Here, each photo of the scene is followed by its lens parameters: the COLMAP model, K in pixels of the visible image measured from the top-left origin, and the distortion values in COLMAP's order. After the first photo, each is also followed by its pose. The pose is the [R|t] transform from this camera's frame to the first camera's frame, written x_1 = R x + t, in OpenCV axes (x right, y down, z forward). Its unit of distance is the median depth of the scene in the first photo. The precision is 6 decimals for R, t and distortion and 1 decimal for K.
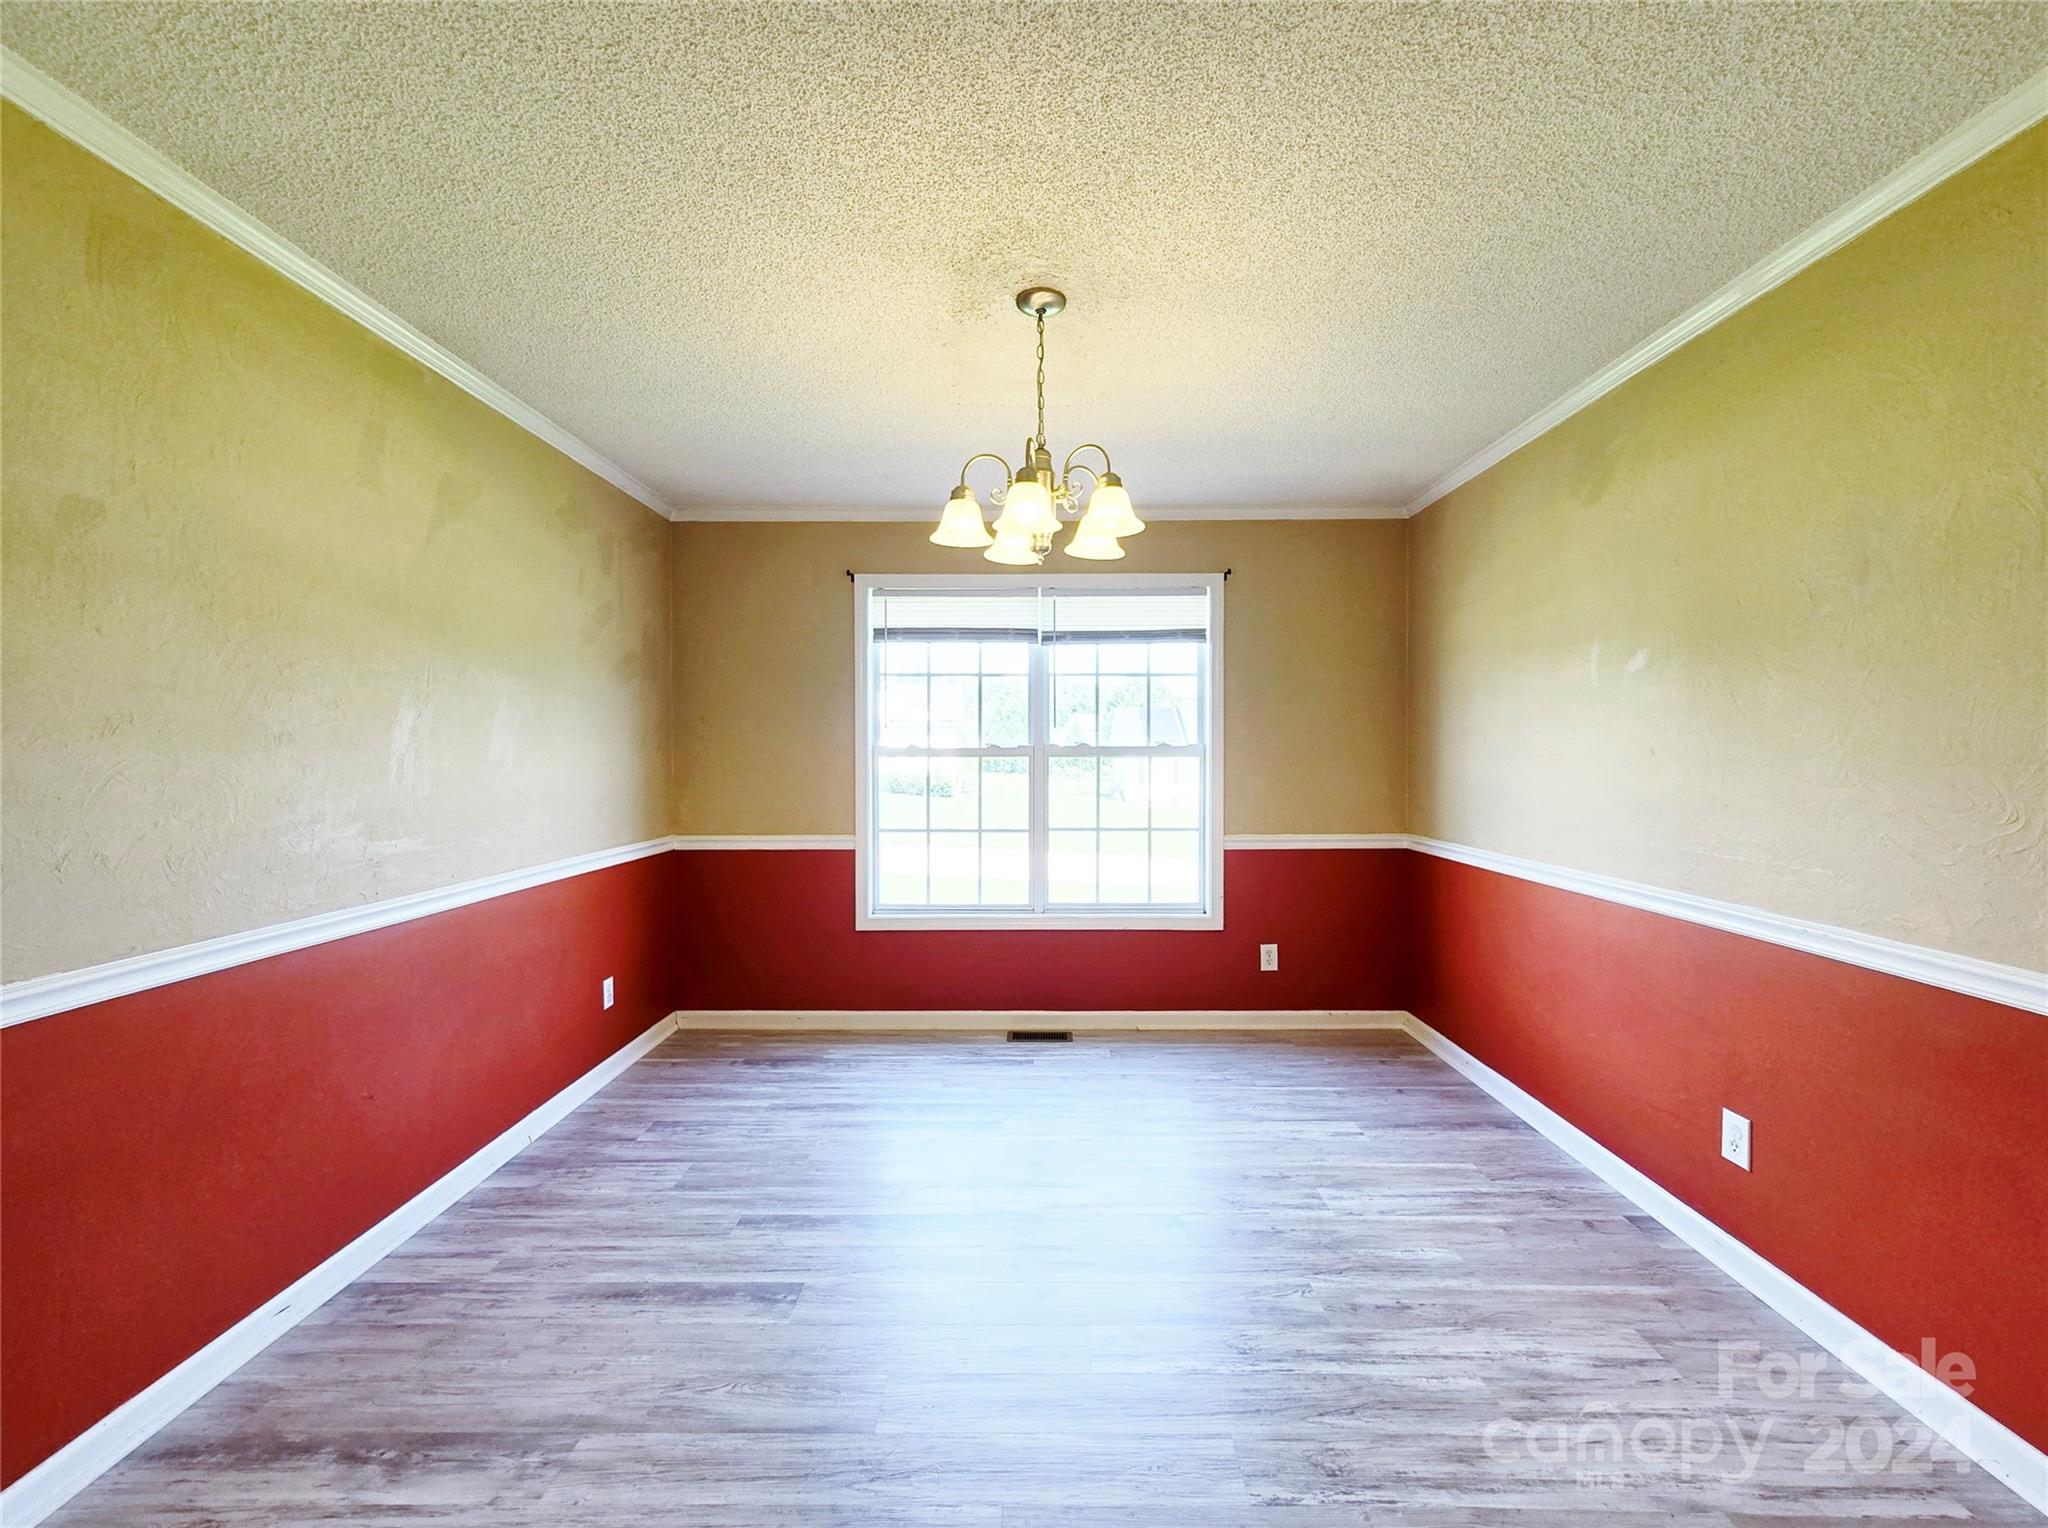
lens RADIAL K [[838.5, 0, 1016.2], [0, 838.5, 756.5], [0, 0, 1]] dist [0.003215, 0.000630]
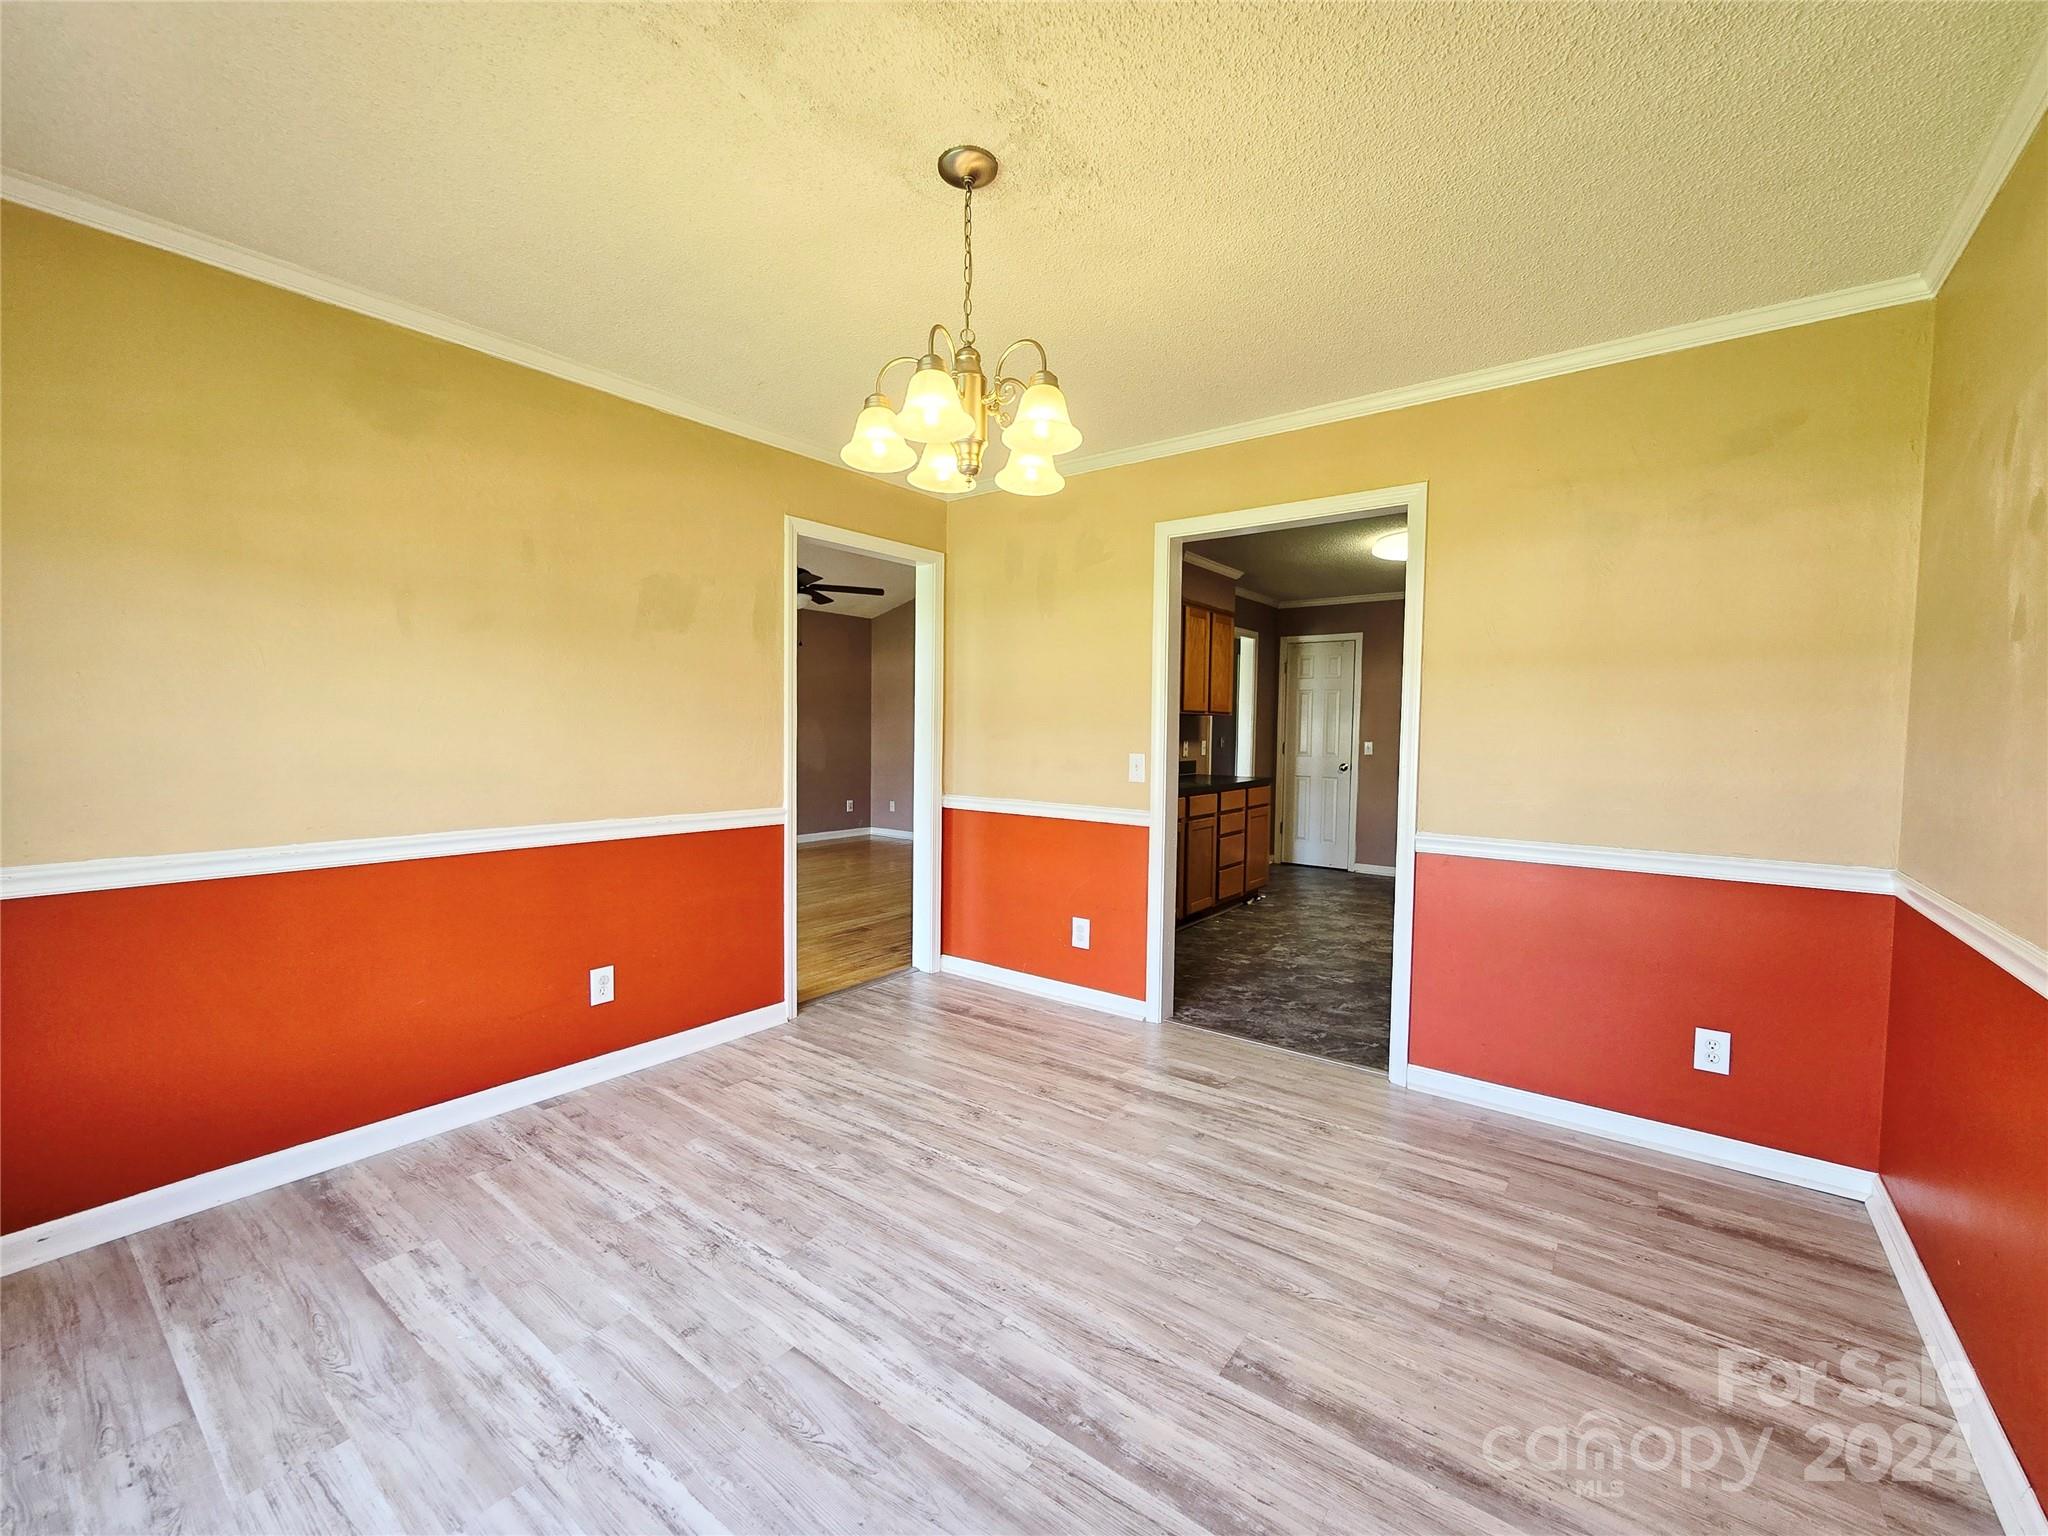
lens RADIAL K [[838.5, 0, 1032.0], [0, 838.5, 764.0], [0, 0, 1]] dist [0.003215, 0.000630]
pose [[-0.806453, -0.034058, 0.590316, -0.561803], [-0.007334, 0.998839, 0.047609, 0.009512], [-0.591252, 0.034065, -0.805767, 1.734755]]
